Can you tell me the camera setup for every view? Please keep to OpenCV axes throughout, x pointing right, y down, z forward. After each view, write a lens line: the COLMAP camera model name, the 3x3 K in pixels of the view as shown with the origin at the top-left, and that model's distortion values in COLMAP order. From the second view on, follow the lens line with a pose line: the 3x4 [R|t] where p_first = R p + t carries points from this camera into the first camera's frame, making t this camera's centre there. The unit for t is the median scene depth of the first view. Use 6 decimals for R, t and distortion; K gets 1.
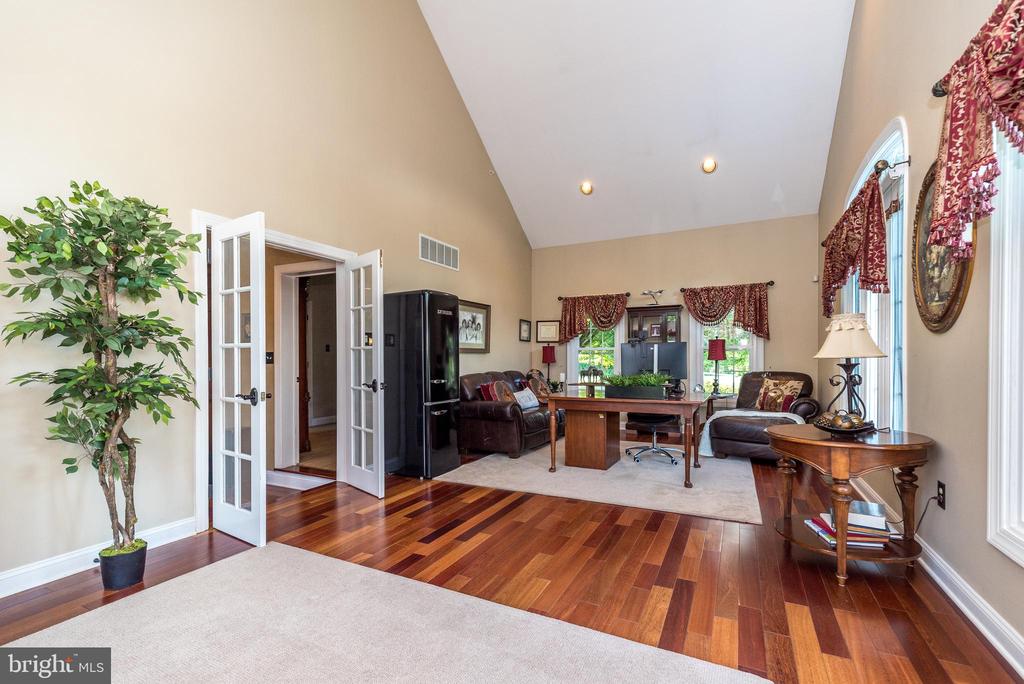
lens RADIAL K [[449.3, 0, 516.6], [0, 449.3, 365.3], [0, 0, 1]] dist [0.004259, 0.001398]
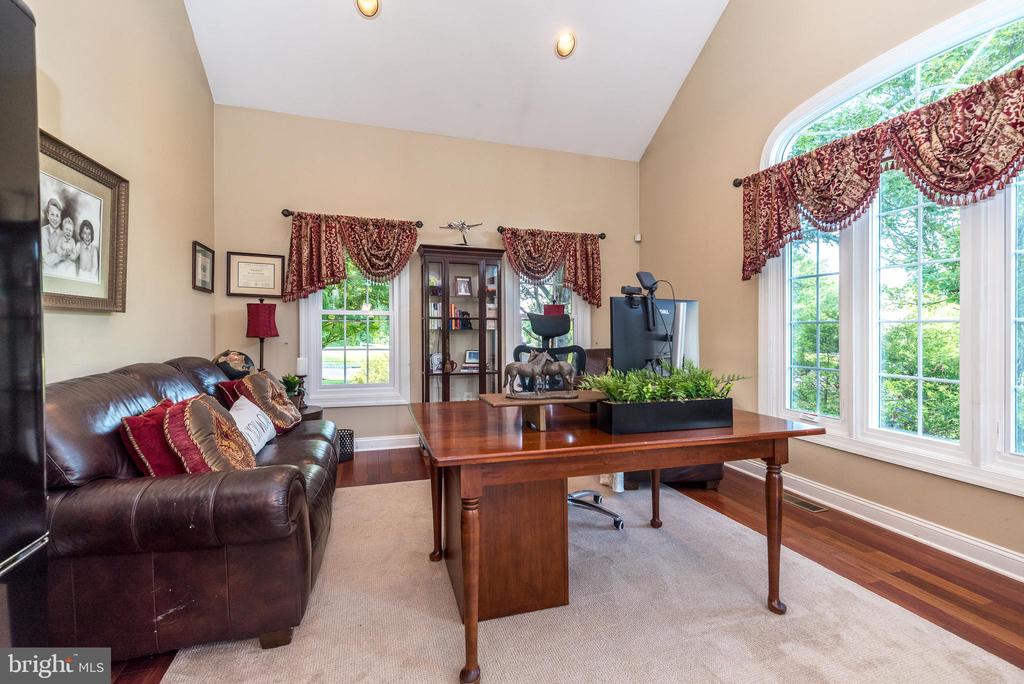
lens RADIAL K [[449.3, 0, 510.6], [0, 449.3, 334.7], [0, 0, 1]] dist [0.004259, 0.001398]
pose [[0.725872, 0.002162, 0.687827, -0.080976], [0.000935, 0.999991, -0.004129, -0.006902], [-0.687830, 0.003640, 0.725863, 0.503535]]
